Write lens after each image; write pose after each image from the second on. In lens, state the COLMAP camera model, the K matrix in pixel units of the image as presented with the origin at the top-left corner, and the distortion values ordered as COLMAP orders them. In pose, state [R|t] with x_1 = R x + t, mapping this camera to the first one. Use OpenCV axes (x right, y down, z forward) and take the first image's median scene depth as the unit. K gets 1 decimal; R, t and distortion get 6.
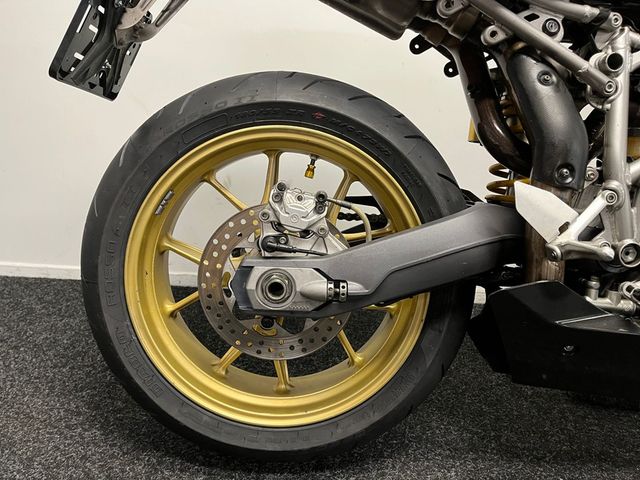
lens RADIAL K [[485.5, 0, 322.3], [0, 485.5, 242.5], [0, 0, 1]] dist [0.078829, -0.118991]
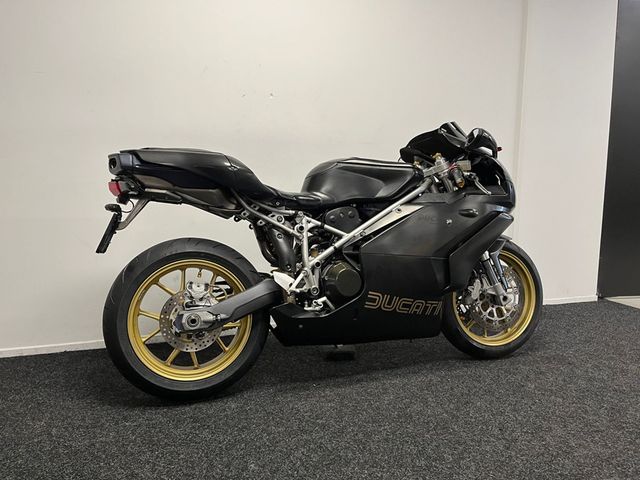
lens RADIAL K [[485.5, 0, 322.3], [0, 485.5, 242.5], [0, 0, 1]] dist [0.078829, -0.118991]
pose [[0.947933, -0.097822, 0.303074, -0.188328], [0.141693, 0.981823, -0.126278, 0.107720], [-0.285212, 0.162646, 0.944563, -1.746938]]
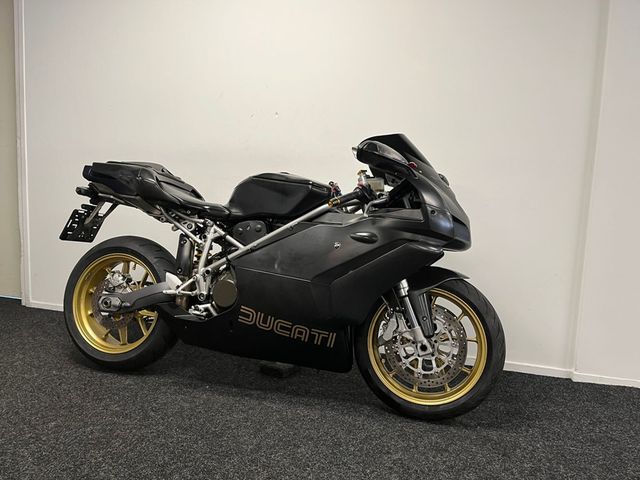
lens RADIAL K [[485.5, 0, 322.3], [0, 485.5, 242.5], [0, 0, 1]] dist [0.078829, -0.118991]
pose [[0.965104, 0.014173, -0.261482, 2.053070], [-0.065999, 0.979465, -0.190505, 0.216688], [0.253413, 0.201115, 0.946221, -1.734175]]
